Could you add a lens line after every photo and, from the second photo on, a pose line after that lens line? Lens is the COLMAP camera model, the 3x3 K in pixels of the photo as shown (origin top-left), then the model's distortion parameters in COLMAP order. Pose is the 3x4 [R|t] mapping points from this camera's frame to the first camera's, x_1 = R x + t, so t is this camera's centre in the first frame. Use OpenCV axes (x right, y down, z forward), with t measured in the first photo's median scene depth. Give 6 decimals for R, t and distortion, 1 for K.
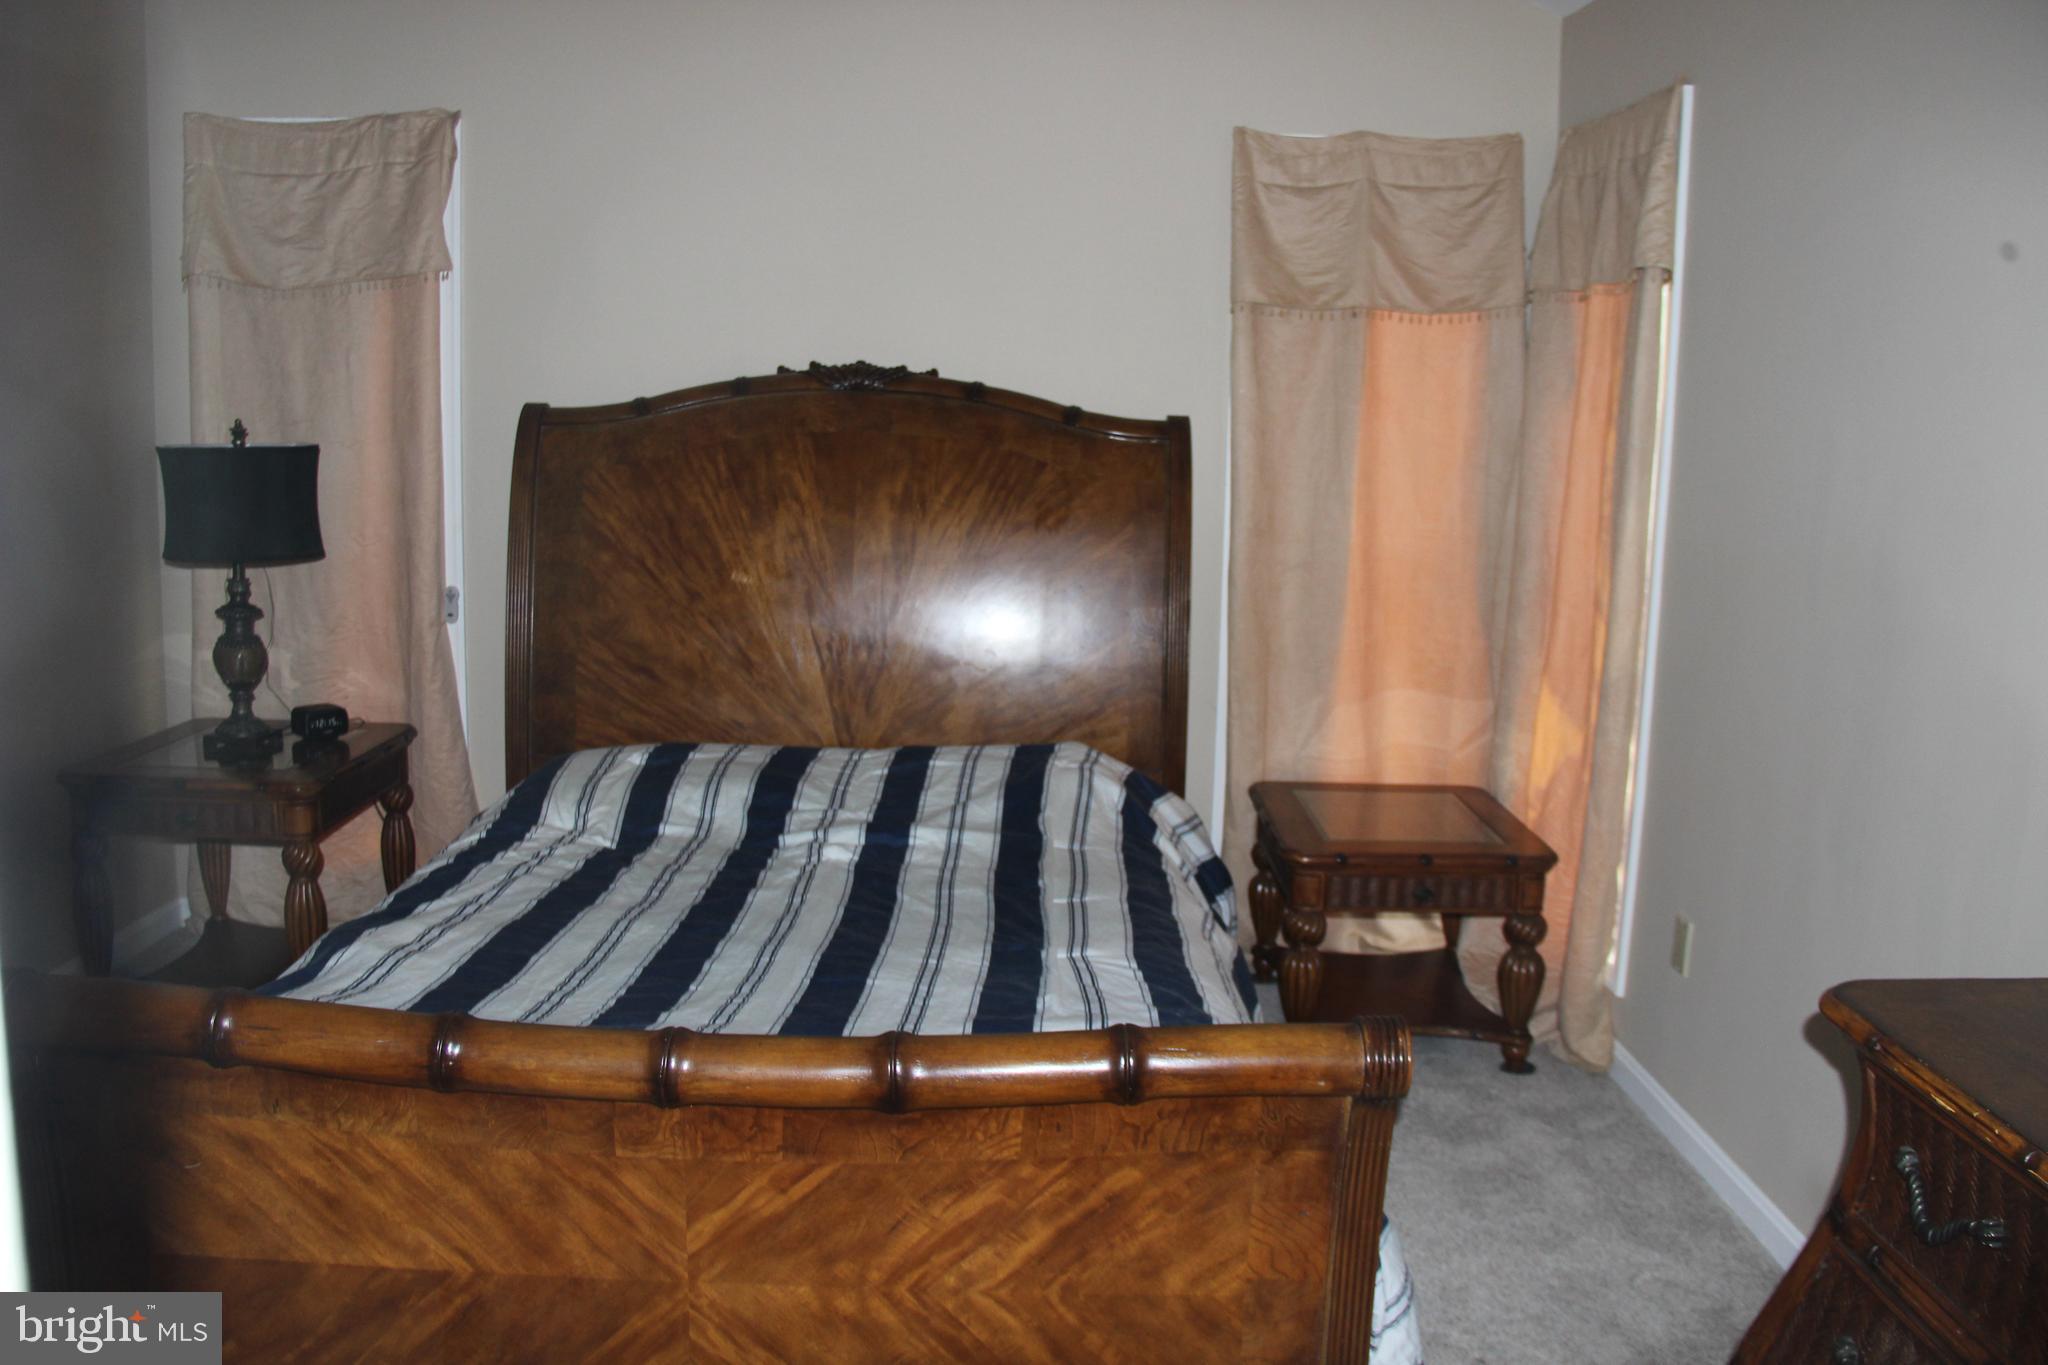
lens RADIAL K [[1715.9, 0, 1026.8], [0, 1715.9, 538.4], [0, 0, 1]] dist [-0.186810, 0.148573]
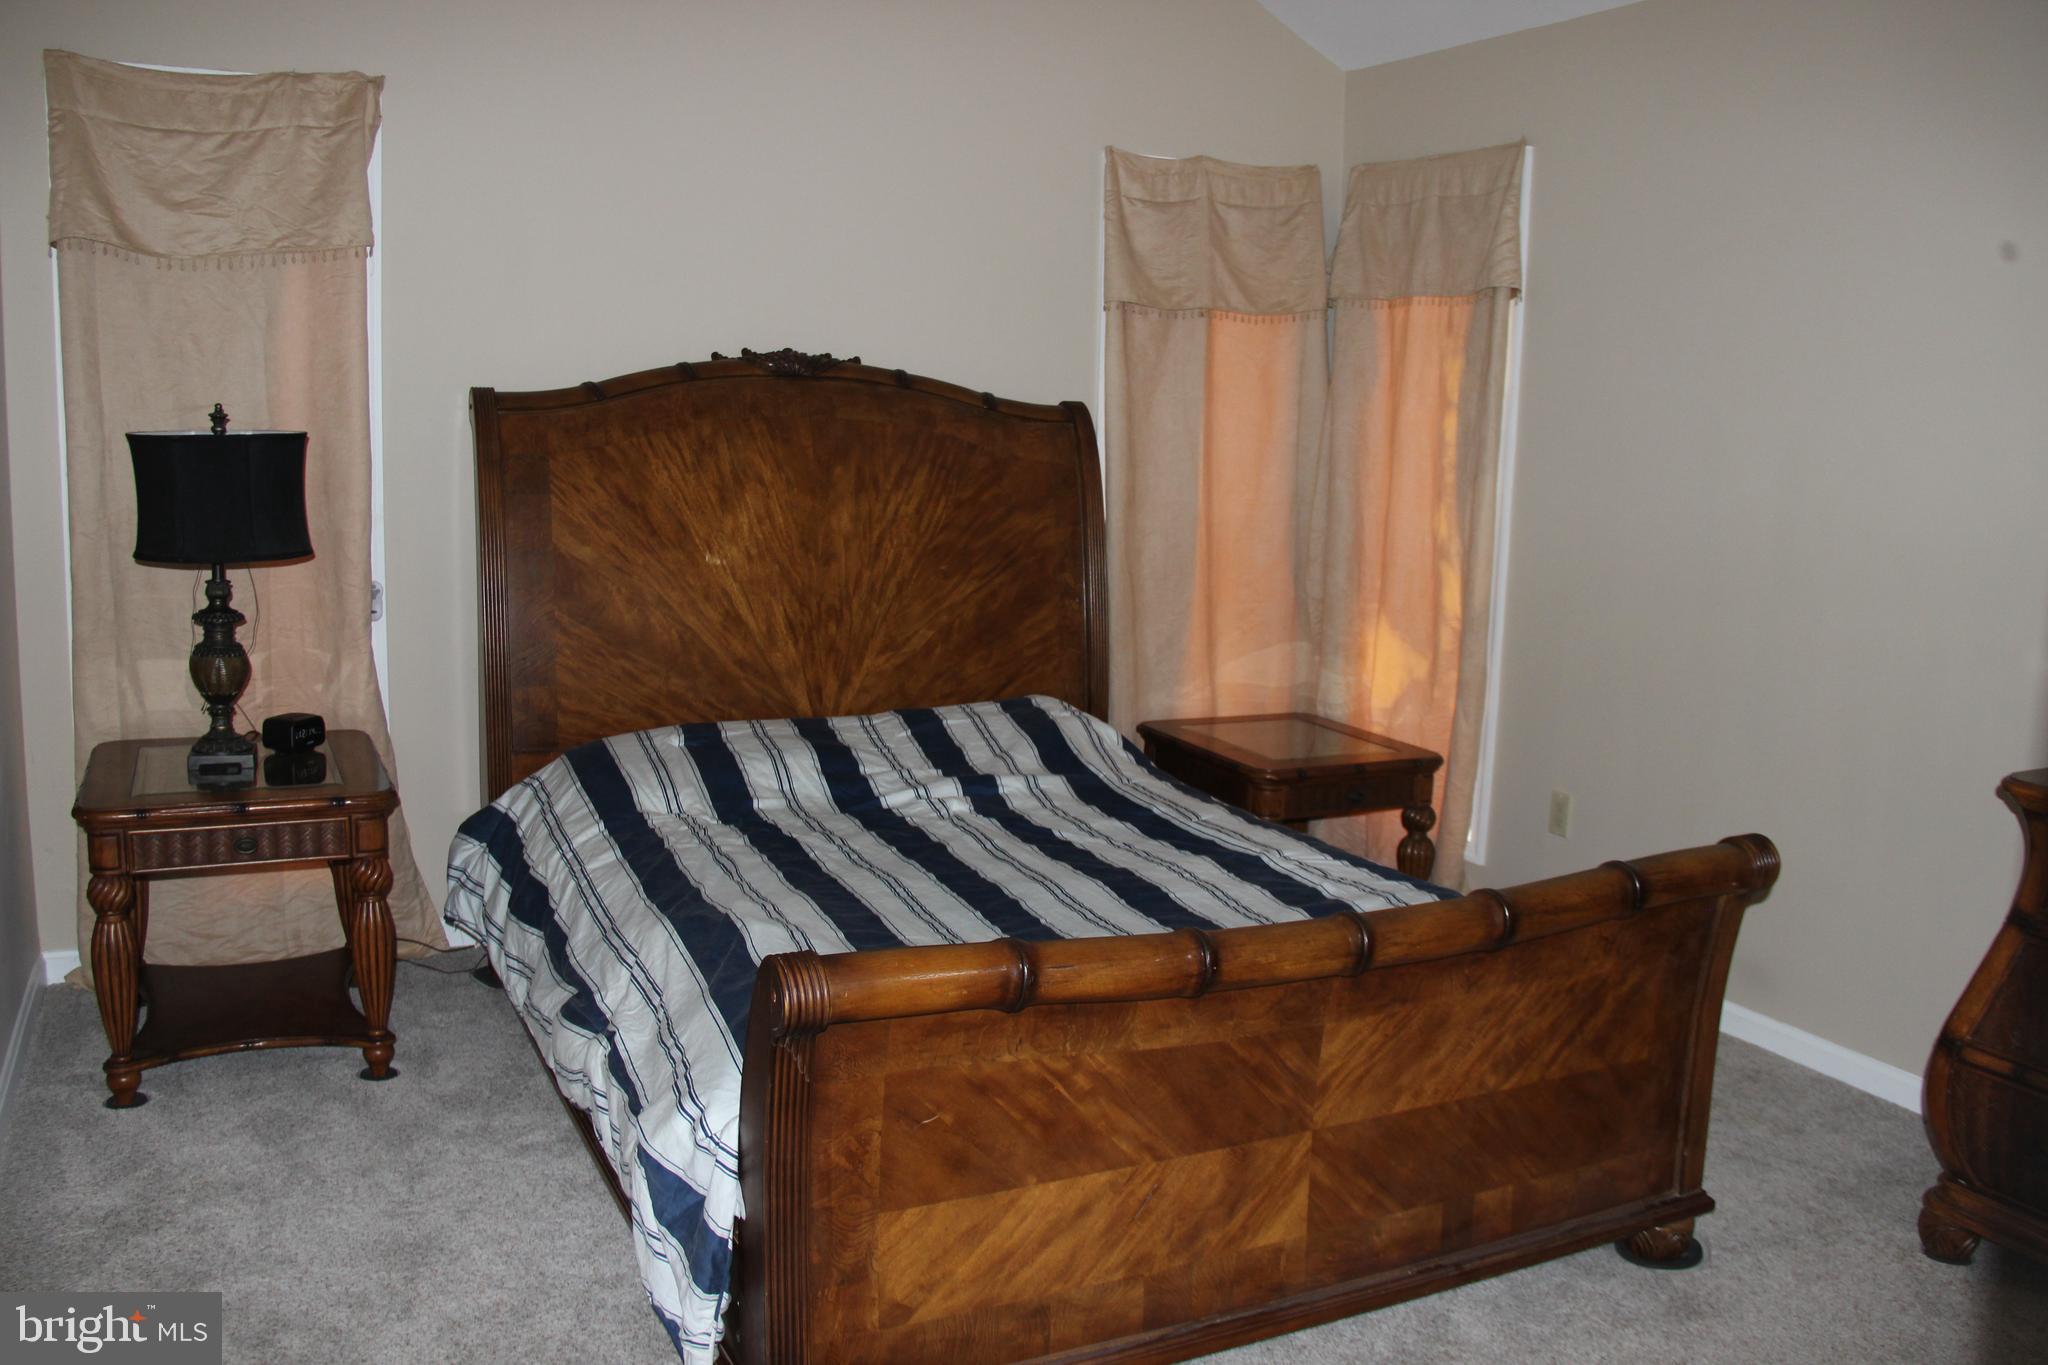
lens RADIAL K [[1715.9, 0, 1026.8], [0, 1715.9, 538.4], [0, 0, 1]] dist [-0.186810, 0.148573]
pose [[0.901988, -0.031565, 0.430607, -0.423642], [0.026544, 0.999492, 0.017666, -0.002604], [-0.430945, -0.004504, 0.902367, -0.001157]]
